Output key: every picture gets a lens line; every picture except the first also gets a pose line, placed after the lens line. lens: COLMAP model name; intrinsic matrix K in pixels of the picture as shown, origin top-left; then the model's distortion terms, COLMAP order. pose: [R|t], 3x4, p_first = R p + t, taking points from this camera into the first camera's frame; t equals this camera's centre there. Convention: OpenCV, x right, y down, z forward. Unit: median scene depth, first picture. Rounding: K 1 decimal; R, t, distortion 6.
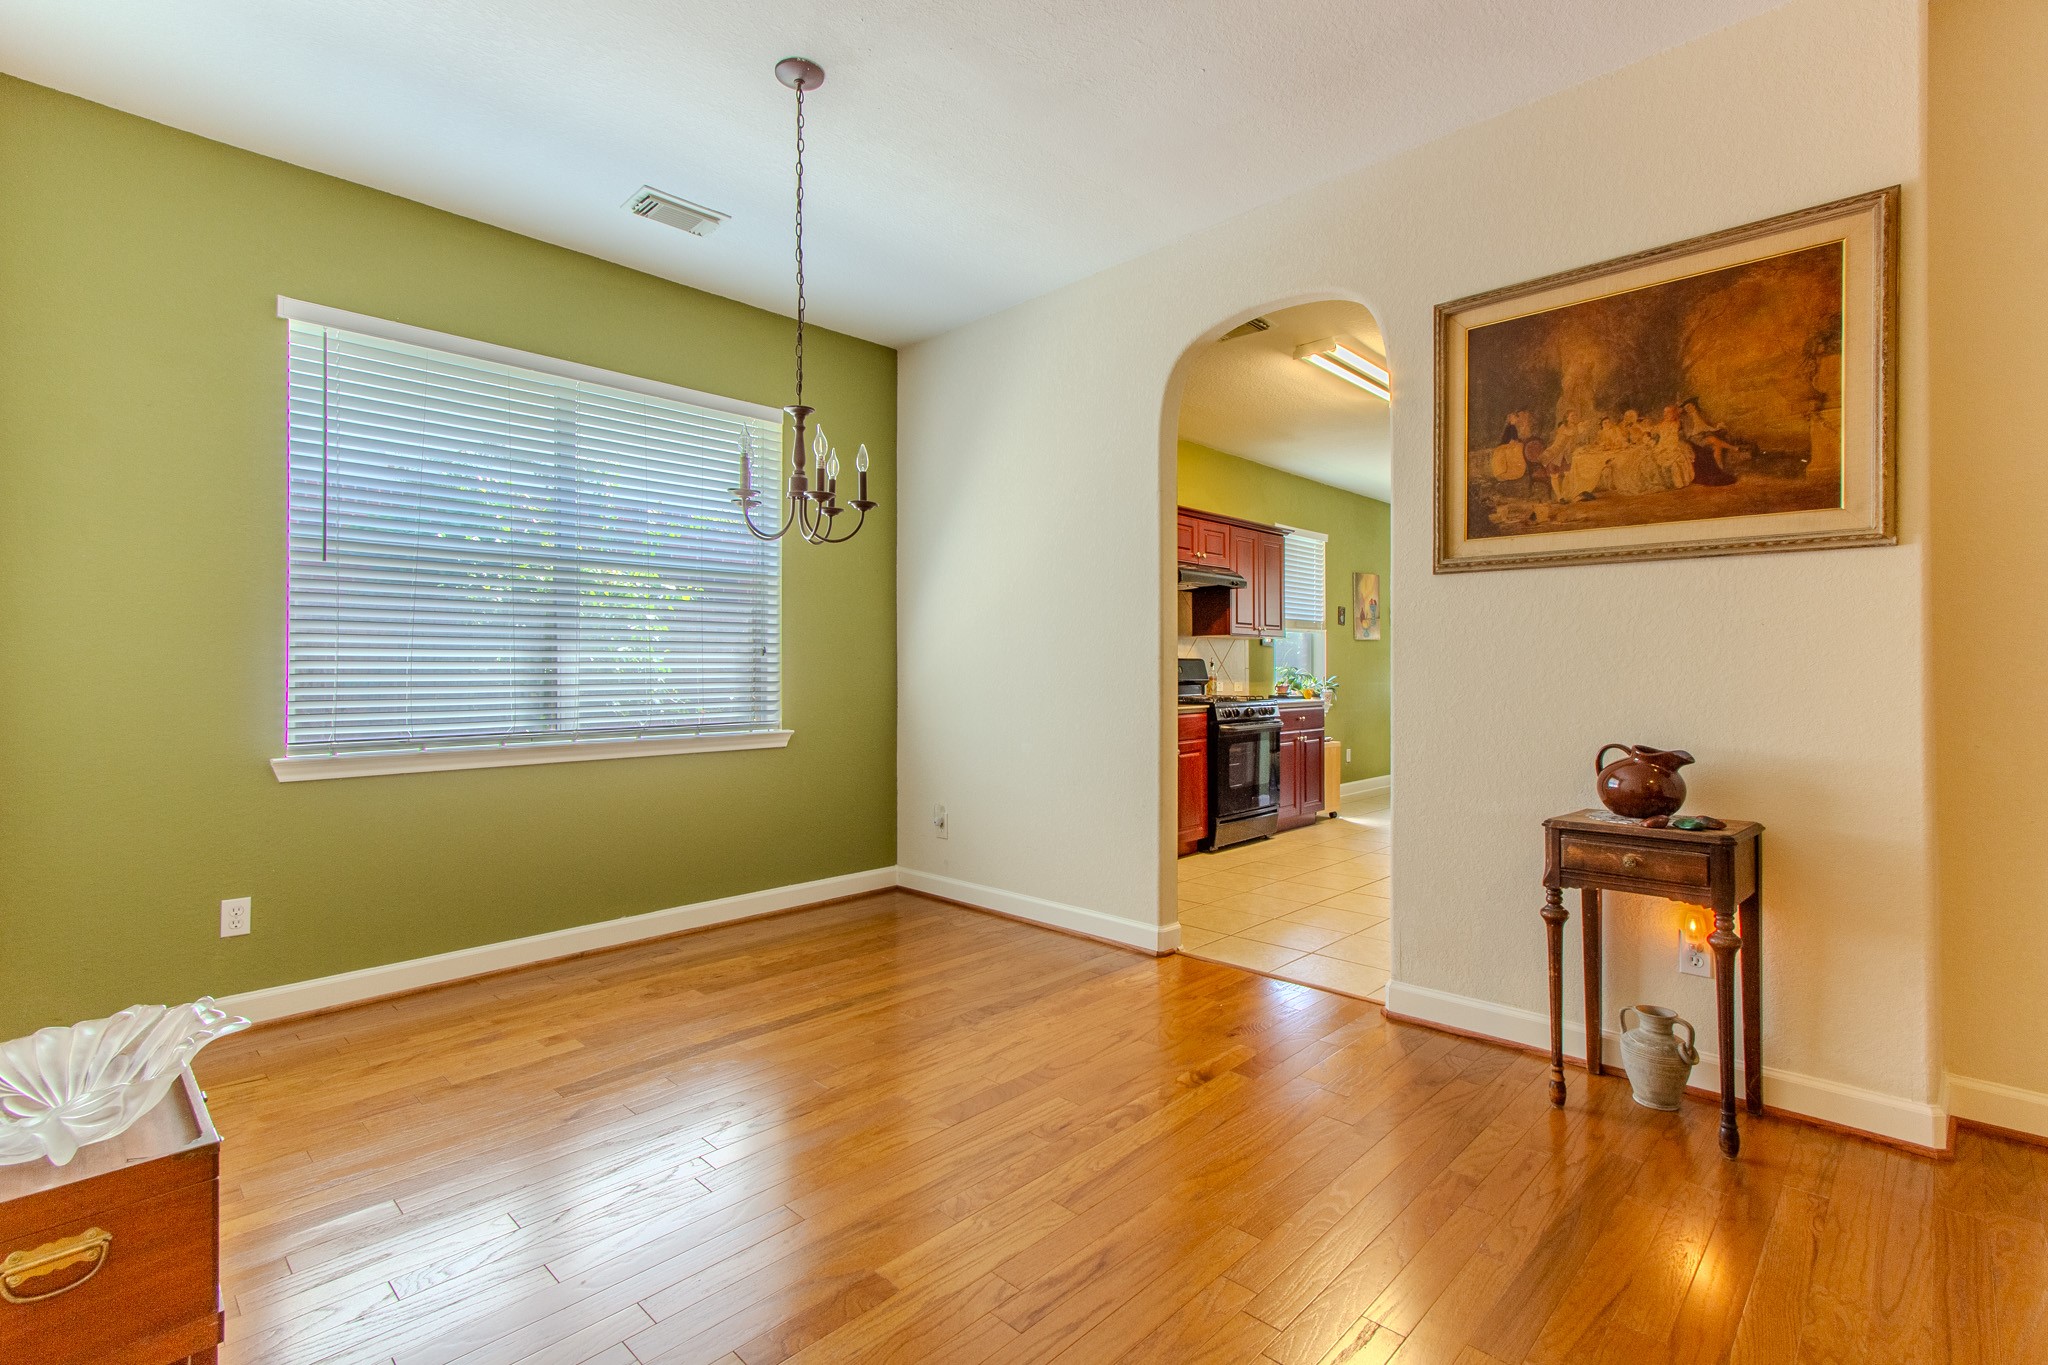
lens RADIAL K [[951.1, 0, 1002.0], [0, 951.1, 670.1], [0, 0, 1]] dist [0.001455, -0.003237]
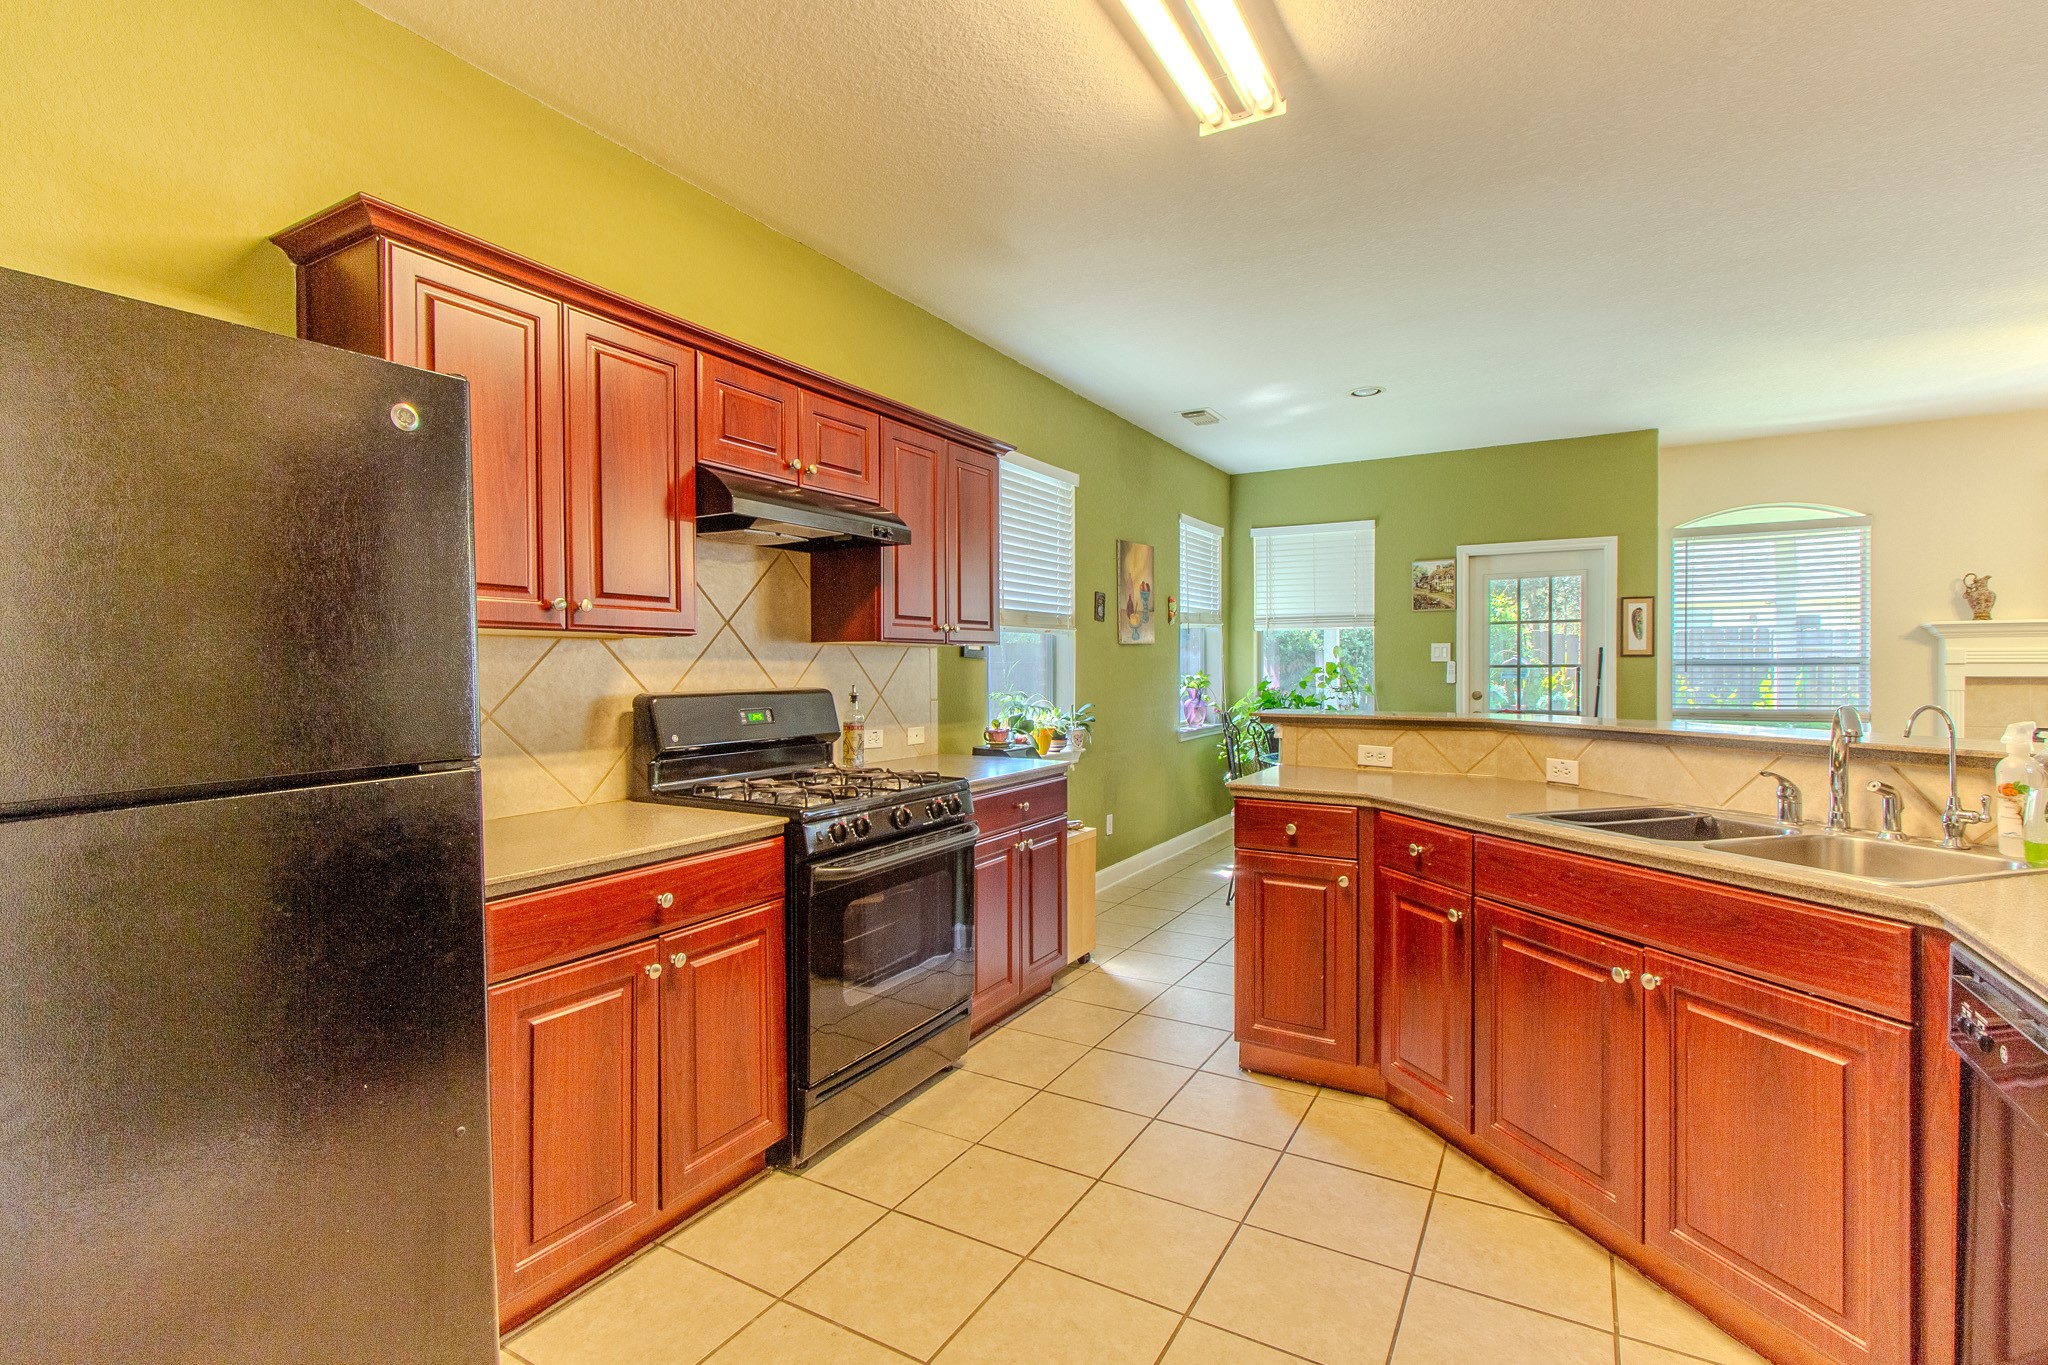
lens RADIAL K [[951.1, 0, 994.9], [0, 951.1, 680.8], [0, 0, 1]] dist [0.001455, -0.003237]
pose [[0.973572, -0.003864, 0.228347, 0.179100], [-0.000732, 0.999799, 0.020038, -0.025393], [-0.228378, -0.019676, 0.973374, 0.494528]]
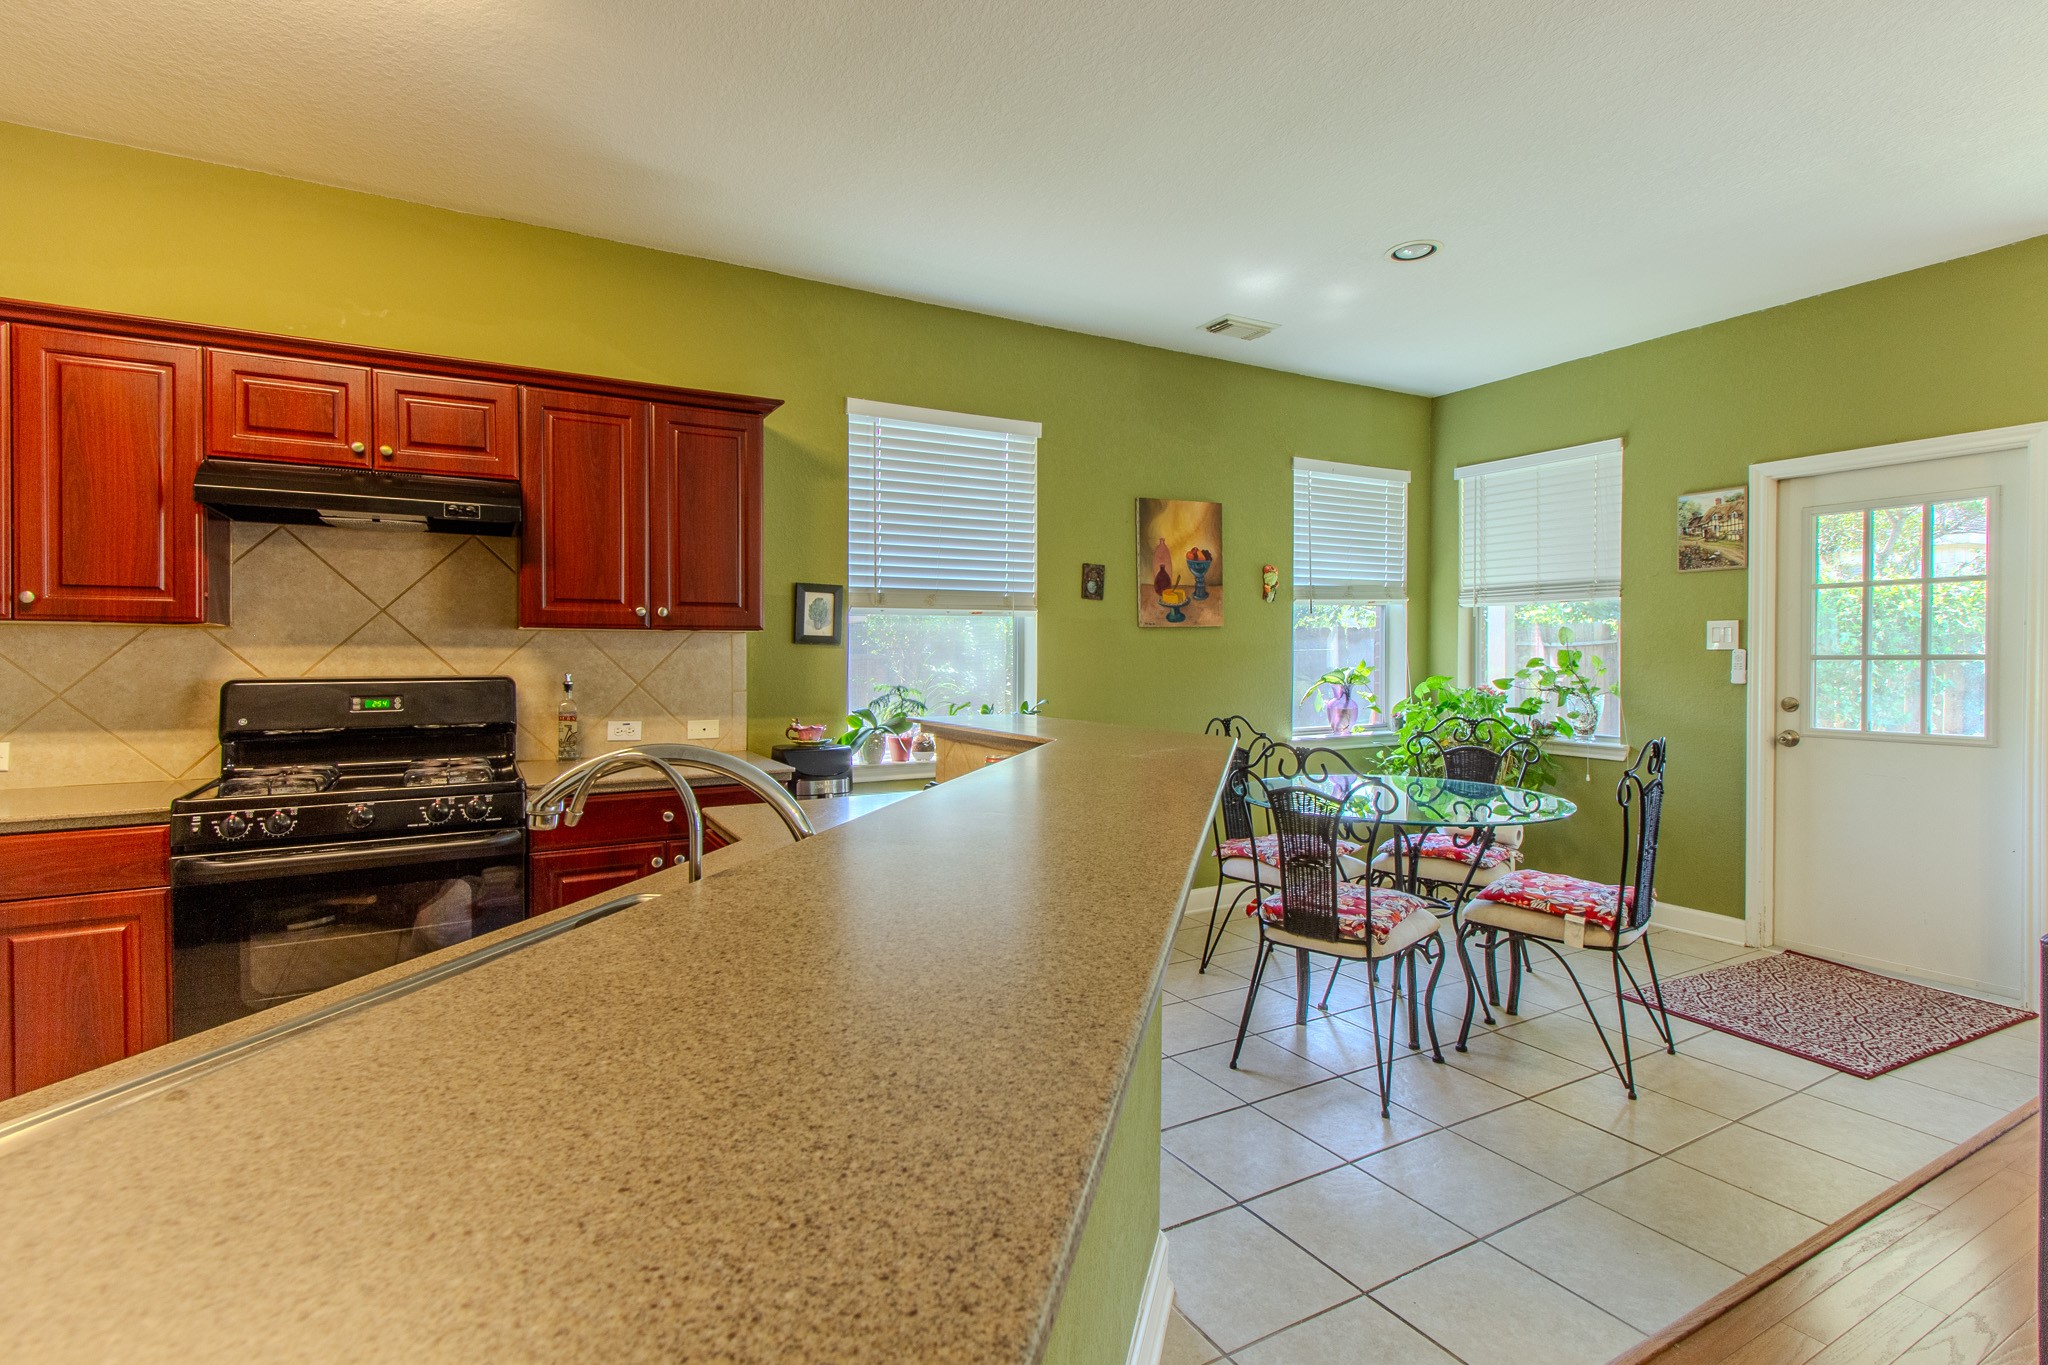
lens RADIAL K [[951.1, 0, 1016.5], [0, 951.1, 664.5], [0, 0, 1]] dist [0.001455, -0.003237]
pose [[0.956337, 0.006654, -0.292192, 0.581800], [-0.001551, 0.999842, 0.017693, -0.026320], [0.292263, -0.016467, 0.956196, 0.611154]]
